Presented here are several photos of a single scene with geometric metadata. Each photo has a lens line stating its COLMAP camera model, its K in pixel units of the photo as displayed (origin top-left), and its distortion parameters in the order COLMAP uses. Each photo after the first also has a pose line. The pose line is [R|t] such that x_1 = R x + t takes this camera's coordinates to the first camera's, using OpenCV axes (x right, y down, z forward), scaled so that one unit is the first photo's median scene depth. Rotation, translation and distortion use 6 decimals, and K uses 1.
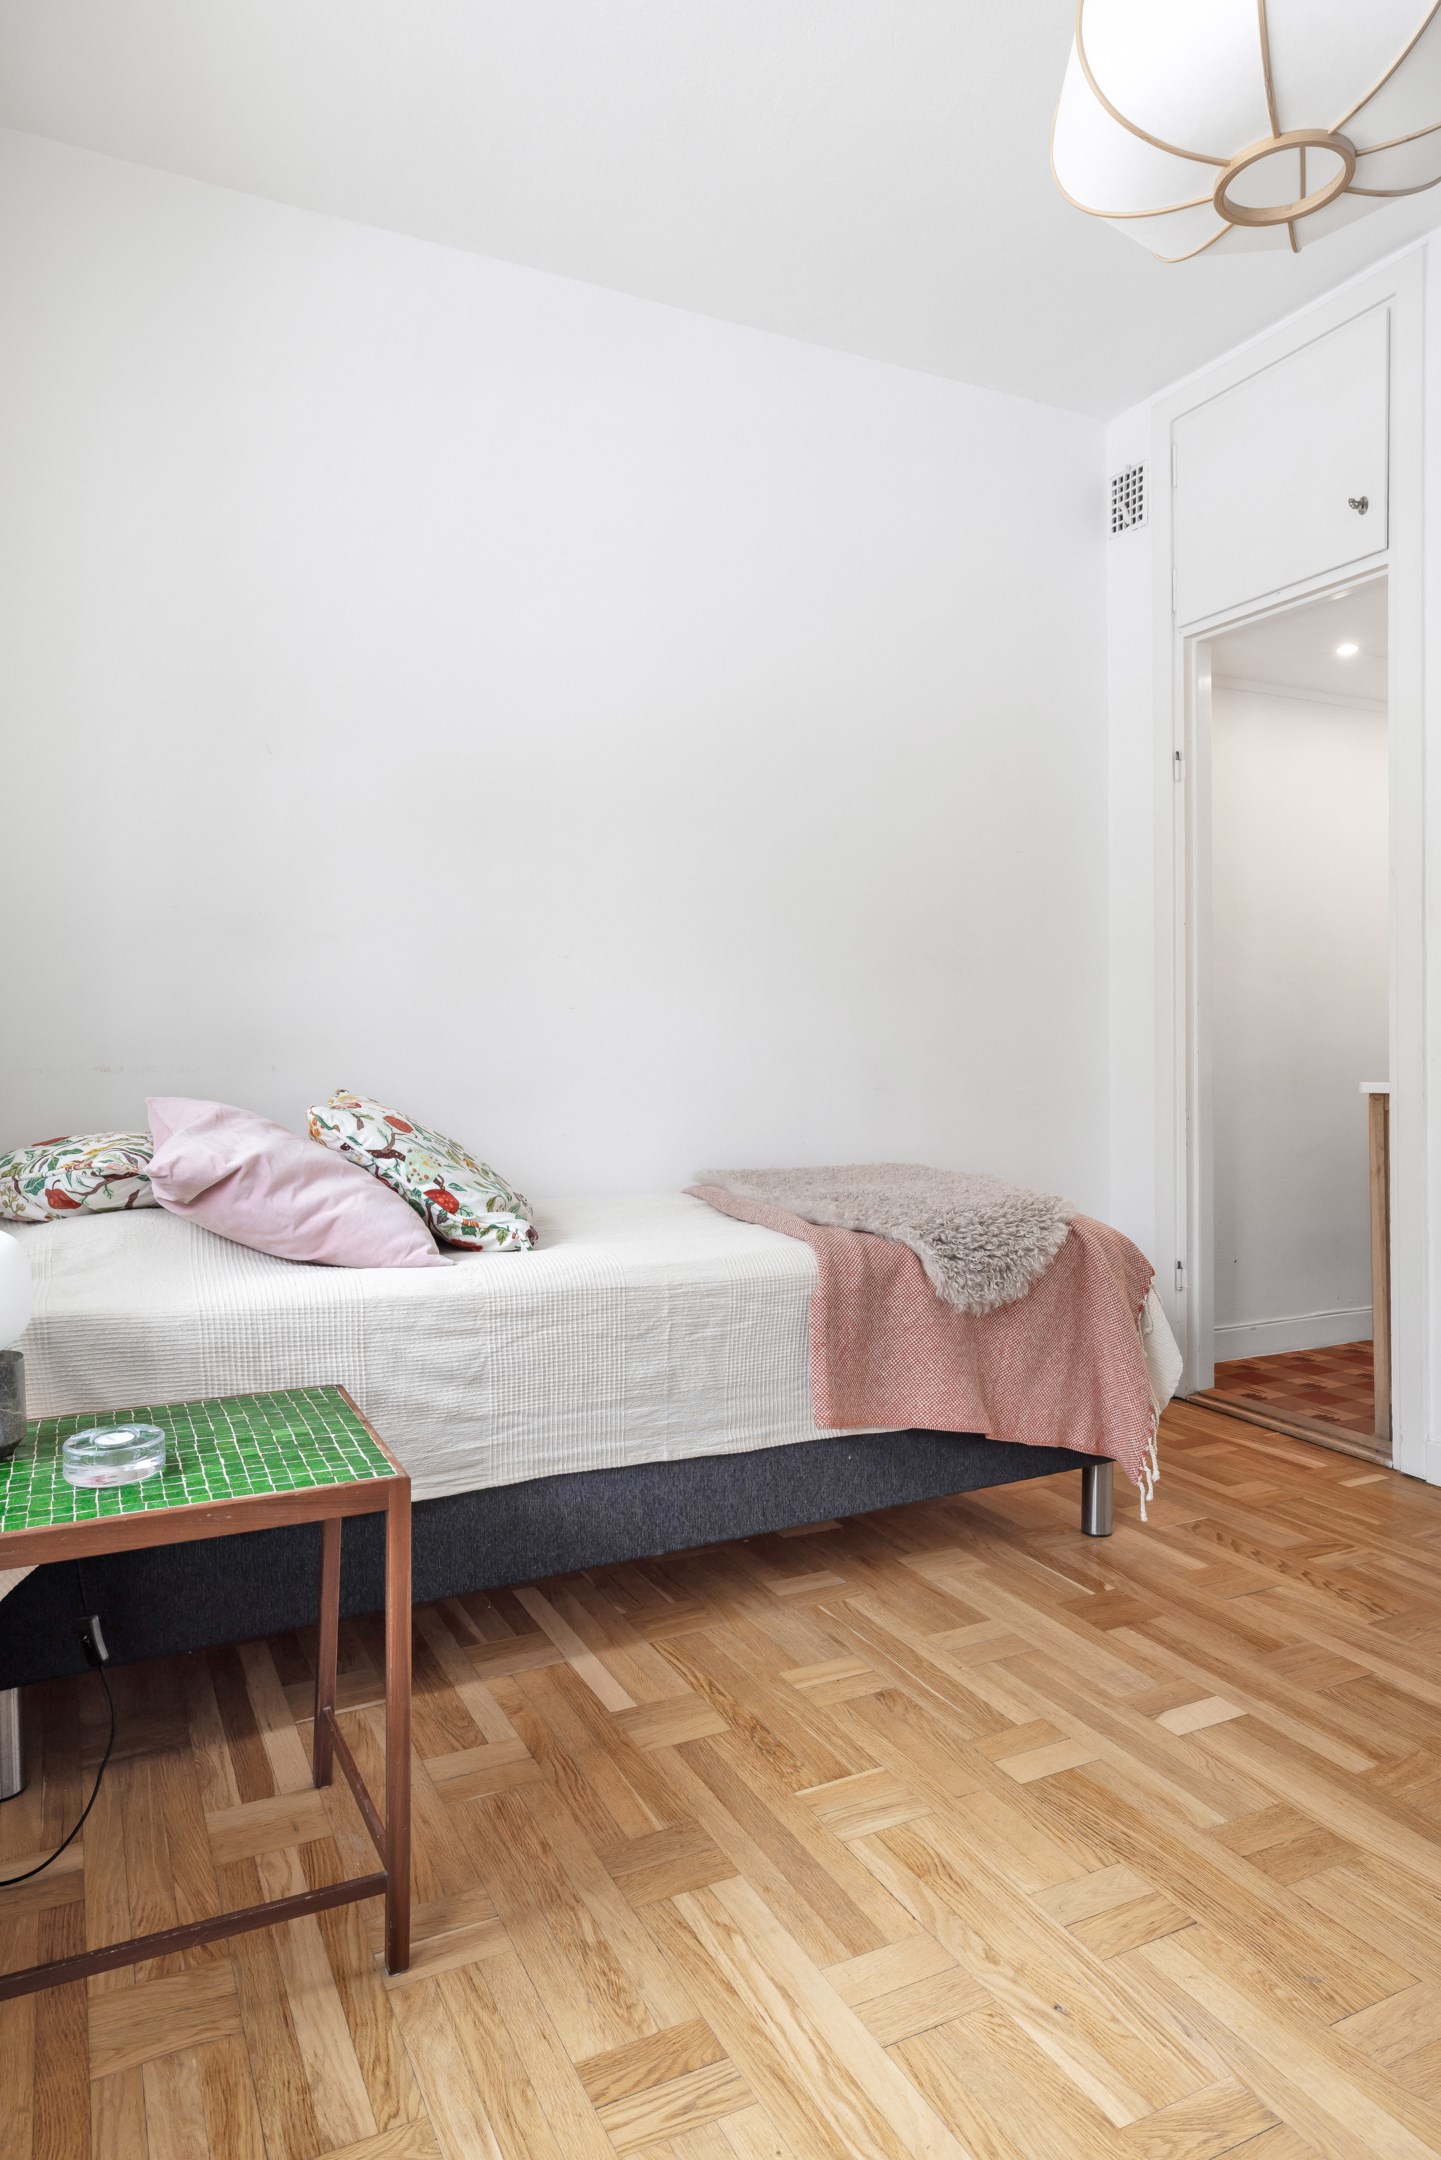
lens RADIAL K [[1323.1, 0, 816.1], [0, 1323.1, 1048.8], [0, 0, 1]] dist [-0.005366, 0.005049]
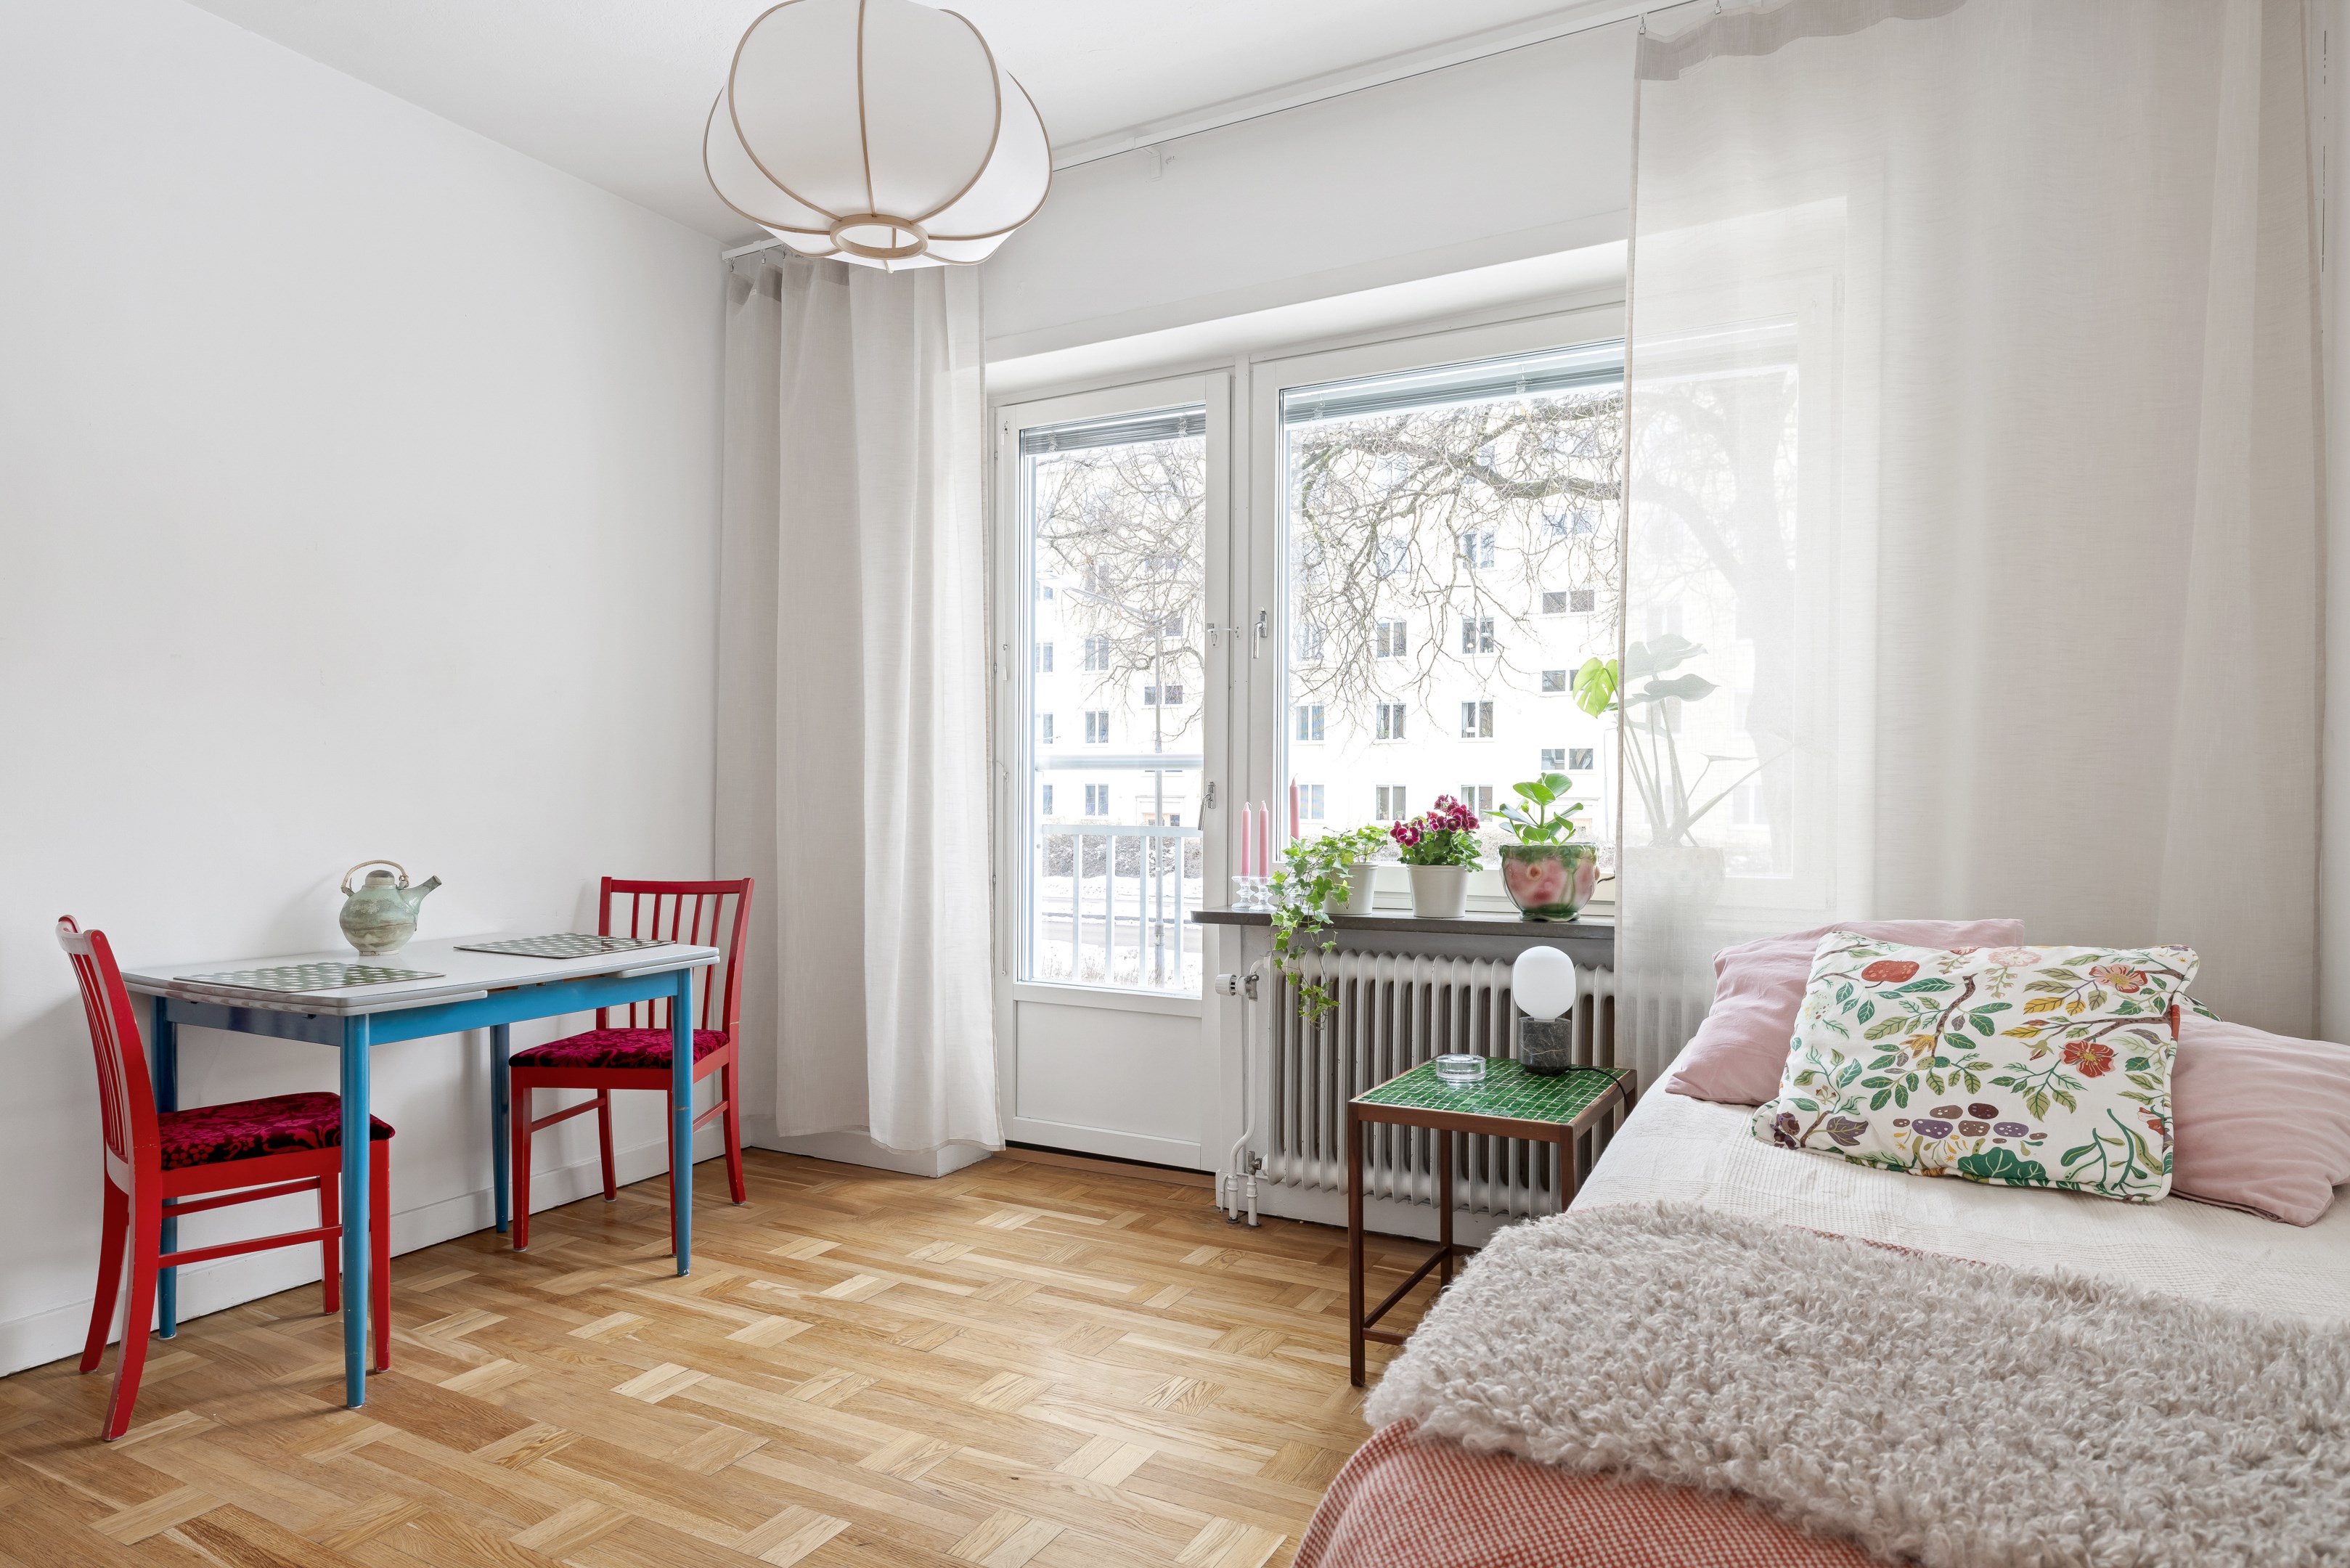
lens RADIAL K [[1452.6, 0, 1152.8], [0, 1452.6, 815.2], [0, 0, 1]] dist [0.009979, 0.002319]
pose [[-0.878391, 0.019186, -0.477558, 0.484631], [0.007490, 0.999624, 0.026384, -0.063199], [0.477884, 0.019598, -0.878204, 1.488557]]
